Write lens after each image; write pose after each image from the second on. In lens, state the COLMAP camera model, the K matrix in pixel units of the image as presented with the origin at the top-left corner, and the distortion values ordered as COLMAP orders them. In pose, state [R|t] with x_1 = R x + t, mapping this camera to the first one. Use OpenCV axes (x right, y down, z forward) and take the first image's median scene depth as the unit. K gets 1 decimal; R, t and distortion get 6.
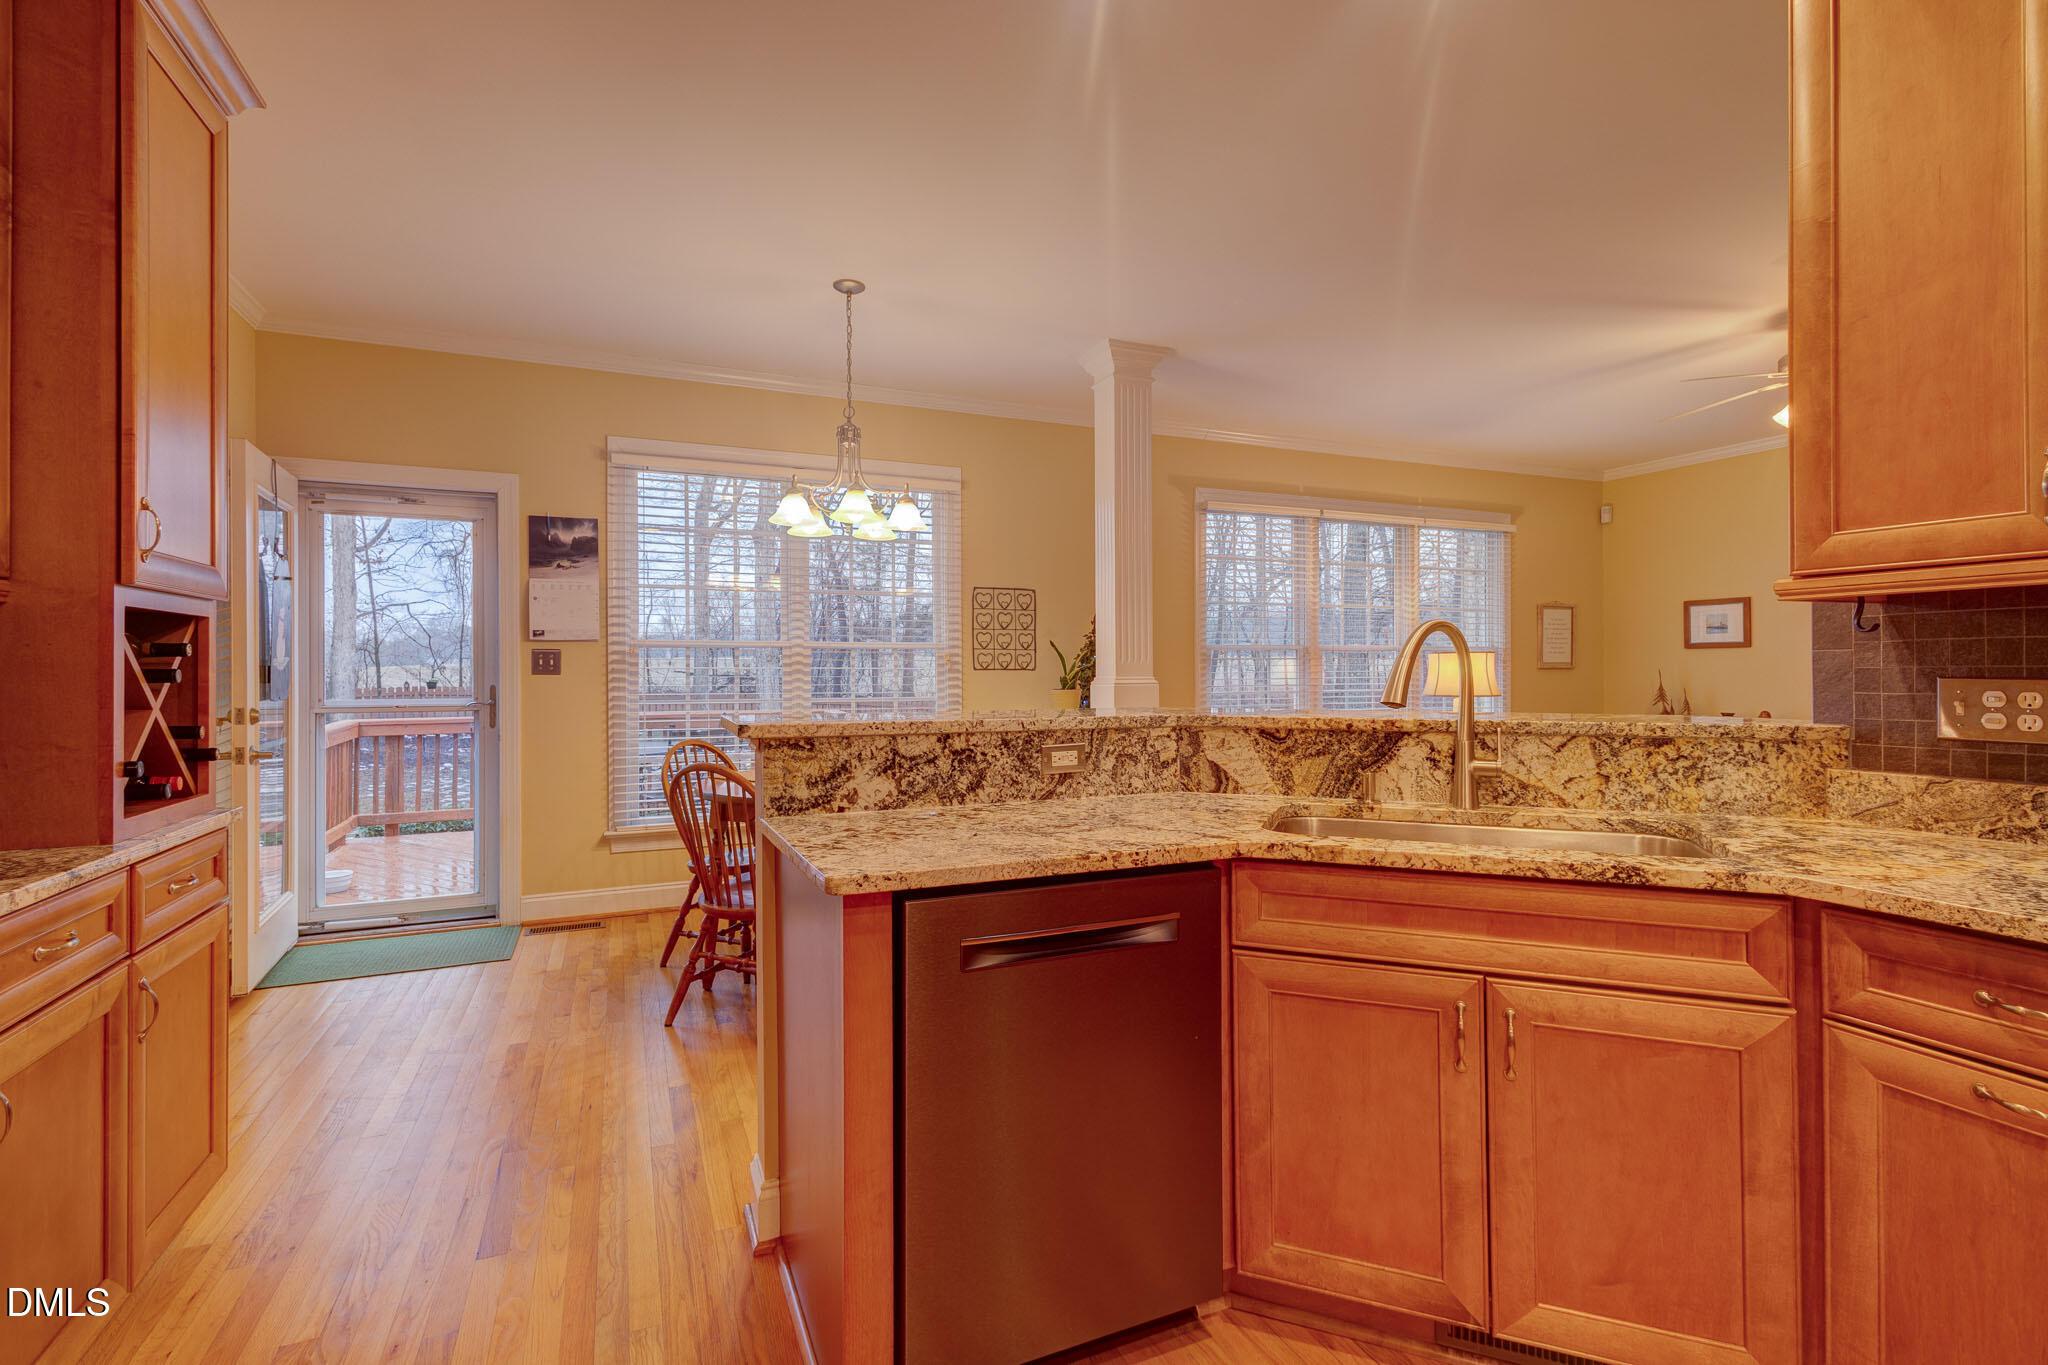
lens RADIAL K [[948.9, 0, 1033.0], [0, 948.9, 670.6], [0, 0, 1]] dist [0.012048, -0.004146]
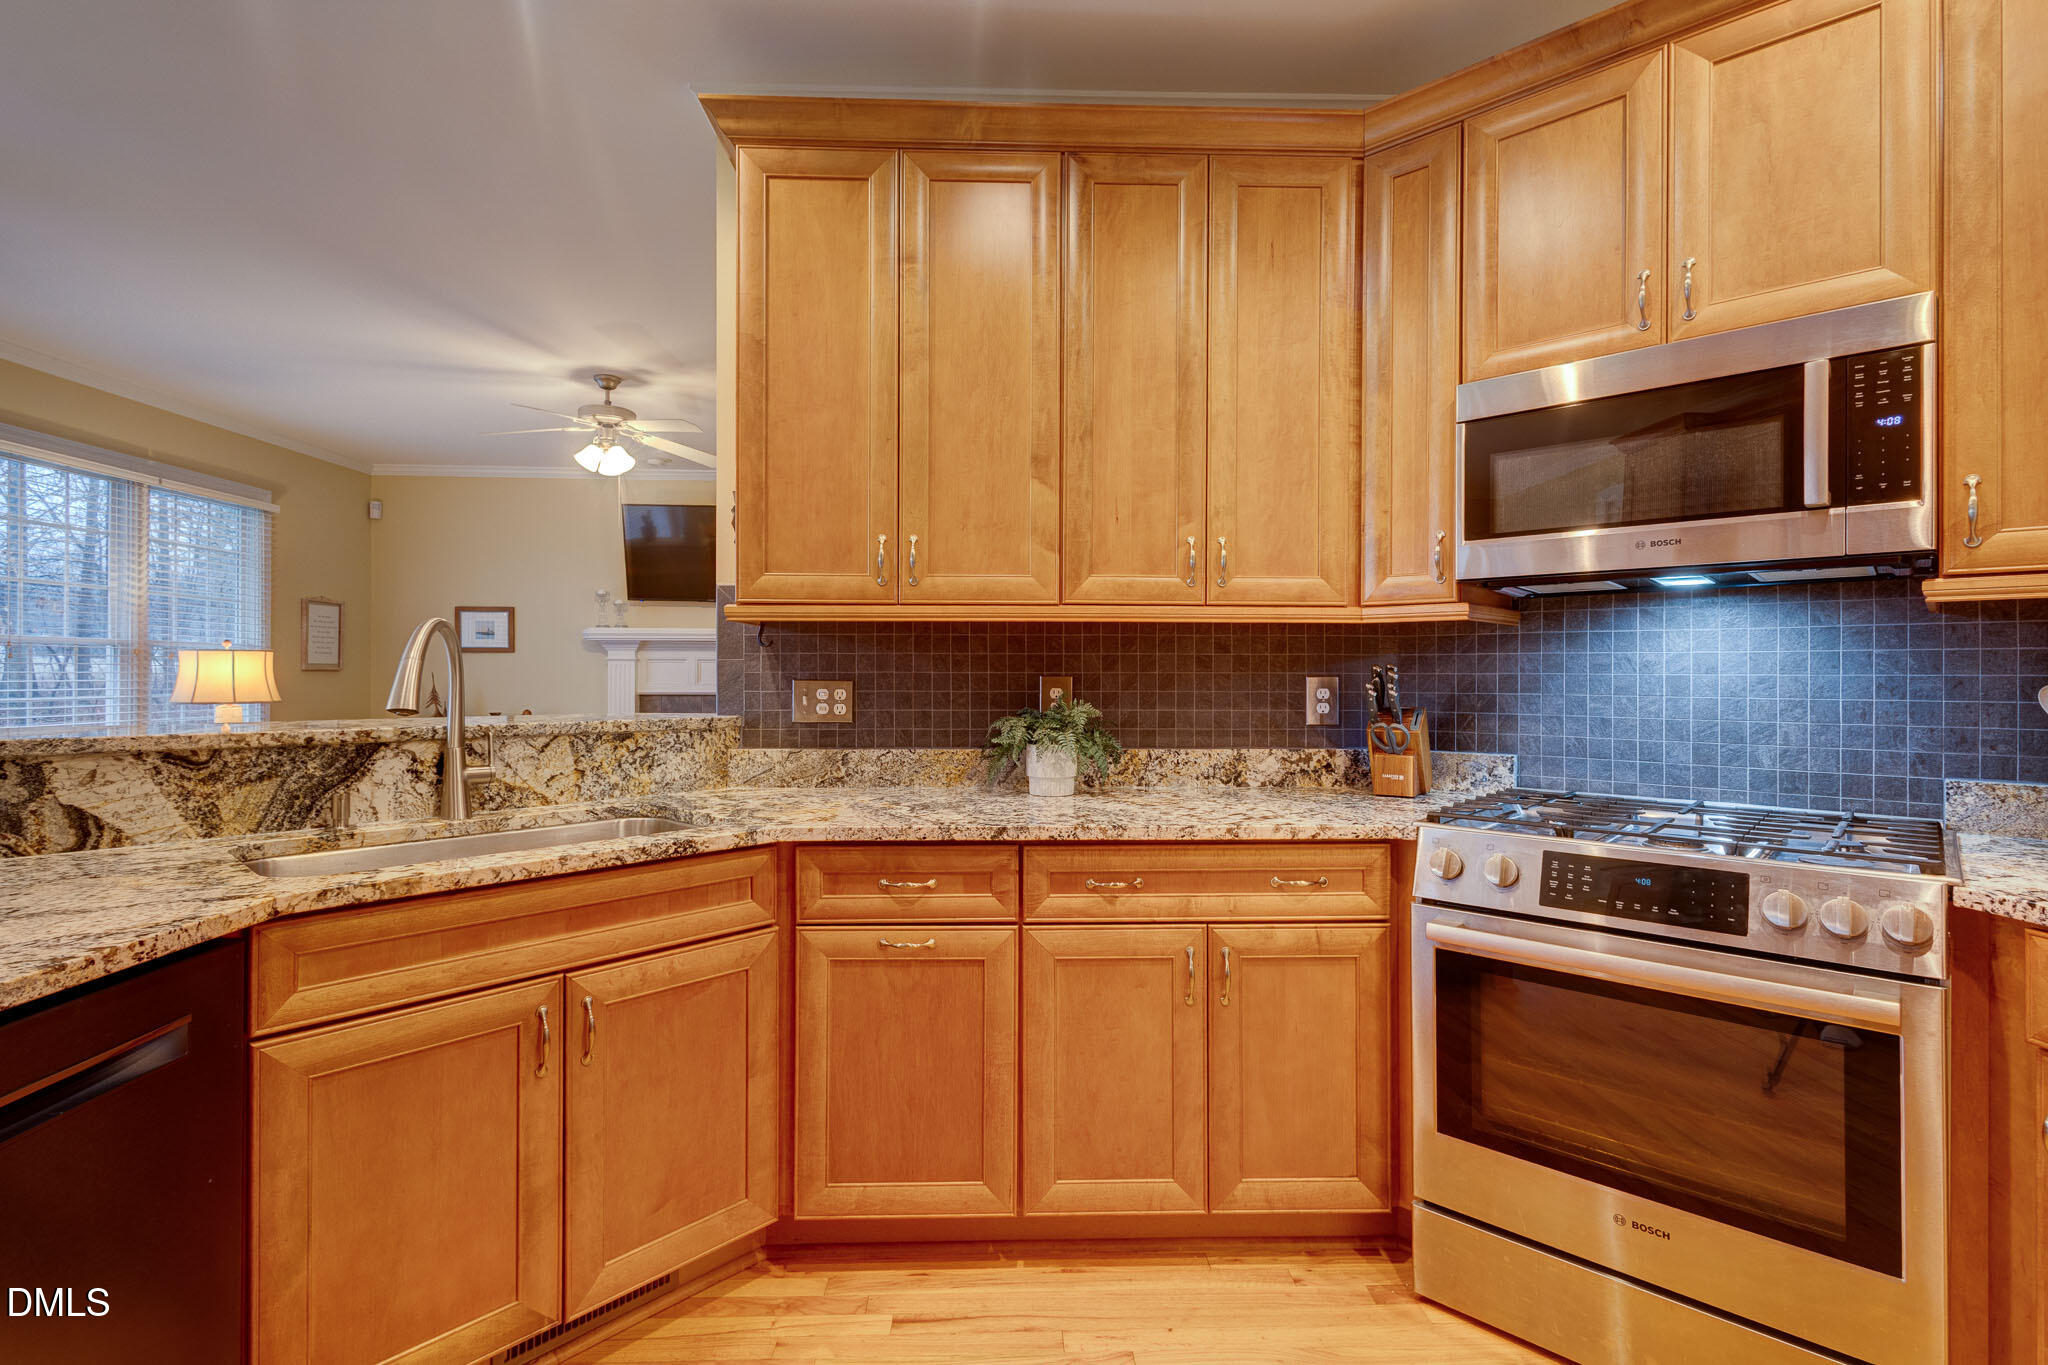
lens RADIAL K [[948.9, 0, 1027.2], [0, 948.9, 675.4], [0, 0, 1]] dist [0.012048, -0.004146]
pose [[0.358357, 0.002587, 0.933581, -0.254425], [-0.005496, 0.999985, -0.000661, -0.000328], [-0.933568, -0.004894, 0.358366, 0.147518]]
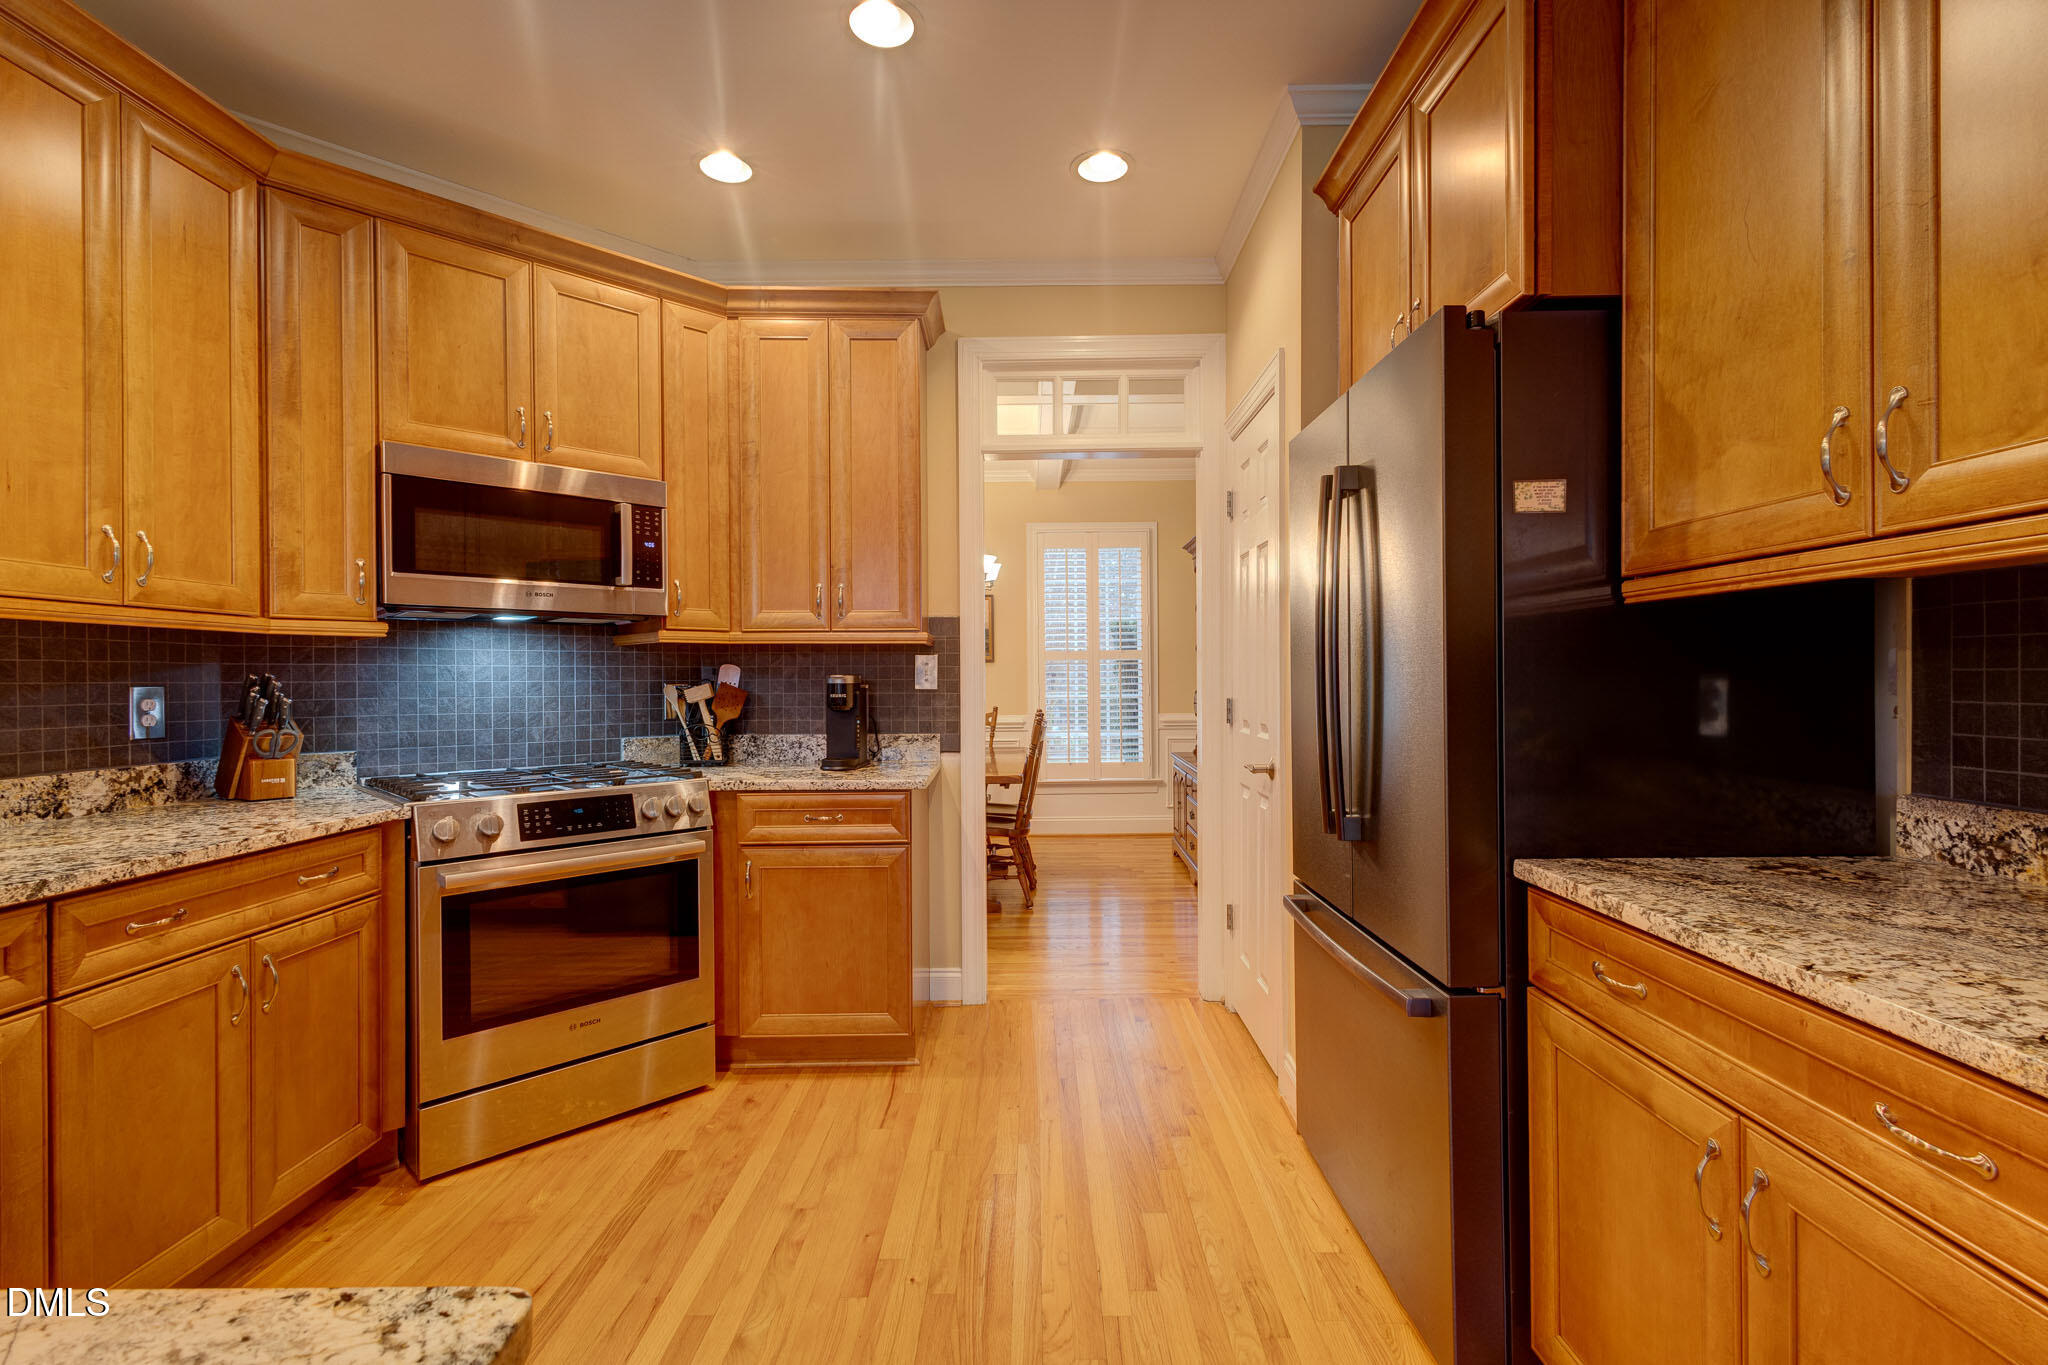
lens RADIAL K [[948.9, 0, 1035.4], [0, 948.9, 686.8], [0, 0, 1]] dist [0.012048, -0.004146]
pose [[-0.919378, 0.003400, 0.393360, -0.399293], [0.006721, 0.999952, 0.007064, -0.002089], [-0.393317, 0.009139, -0.919357, 0.952268]]
